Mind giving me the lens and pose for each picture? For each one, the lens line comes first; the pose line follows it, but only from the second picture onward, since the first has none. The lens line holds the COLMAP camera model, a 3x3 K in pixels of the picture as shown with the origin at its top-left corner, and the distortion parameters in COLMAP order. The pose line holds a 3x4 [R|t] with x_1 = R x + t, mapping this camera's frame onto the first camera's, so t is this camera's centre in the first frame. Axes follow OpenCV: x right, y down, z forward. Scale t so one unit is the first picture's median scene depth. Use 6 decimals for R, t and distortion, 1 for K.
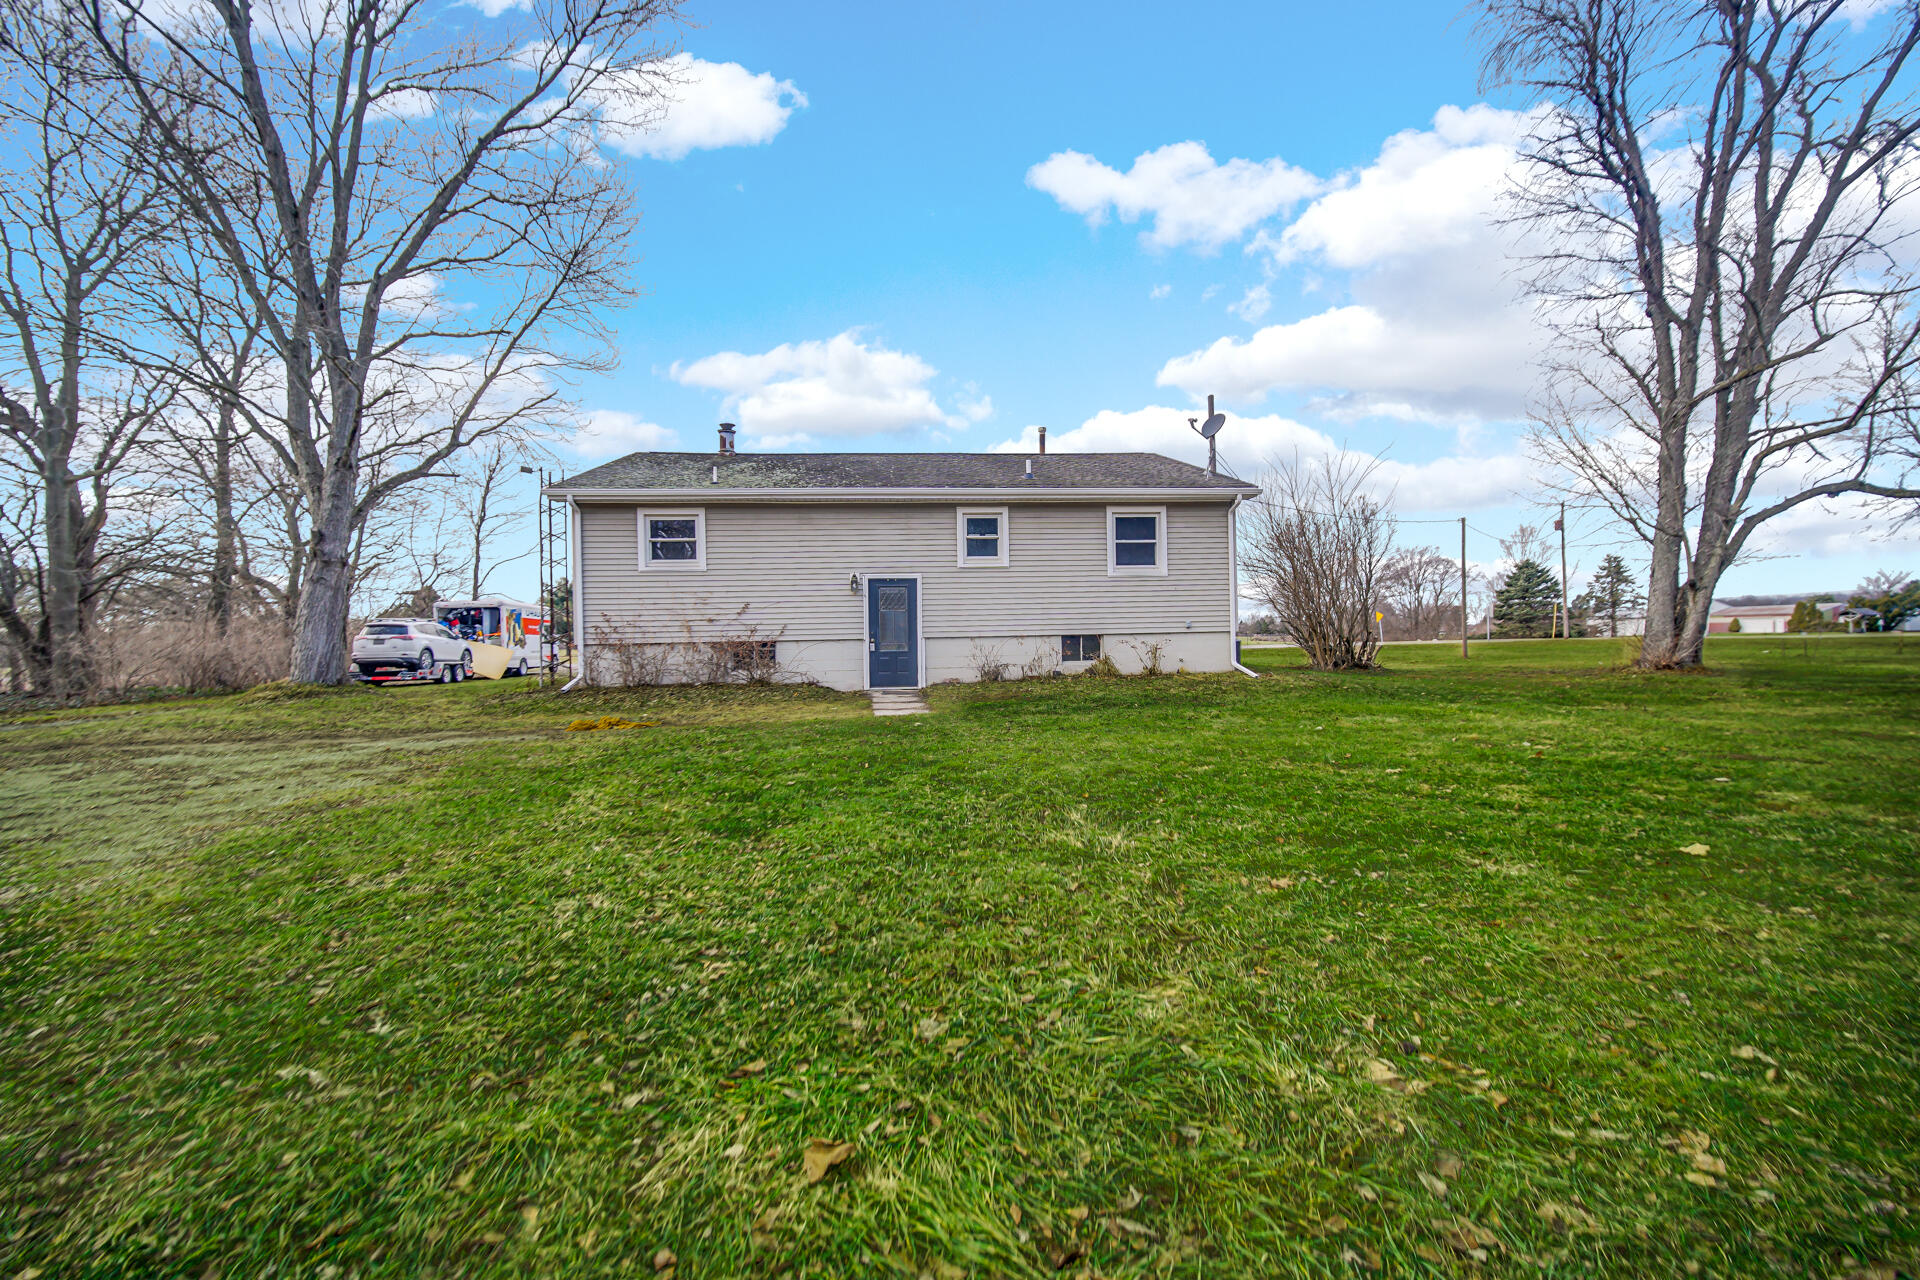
lens RADIAL K [[775.4, 0, 960.0], [0, 775.4, 640.0], [0, 0, 1]] dist [0.000198, -0.000010]
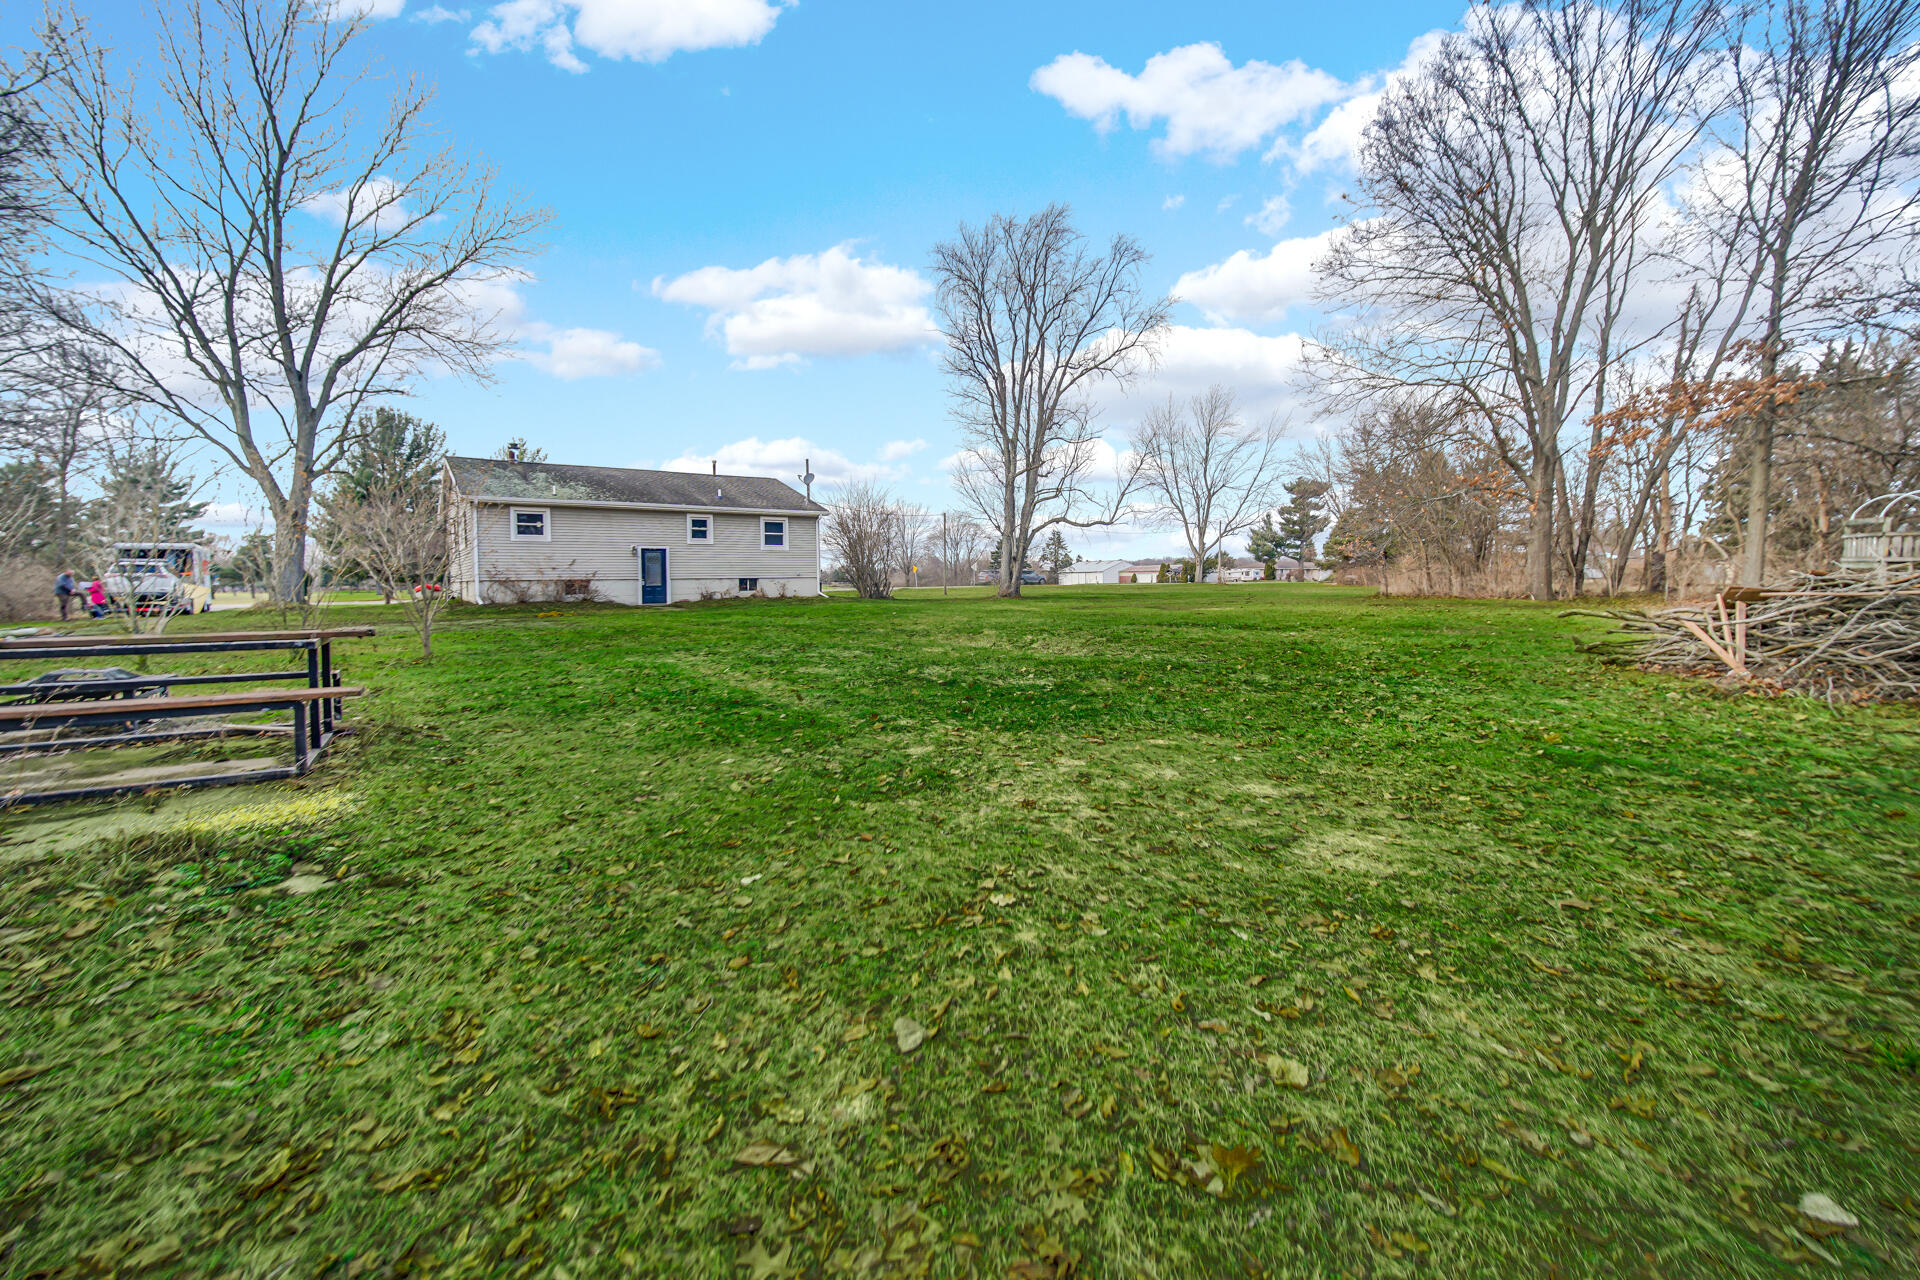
lens RADIAL K [[775.4, 0, 960.0], [0, 775.4, 640.0], [0, 0, 1]] dist [0.000198, -0.000010]
pose [[0.865857, -0.029684, 0.499410, -0.395826], [-0.004262, 0.997764, 0.066695, 0.017768], [-0.500273, -0.059877, 0.863795, -1.087253]]
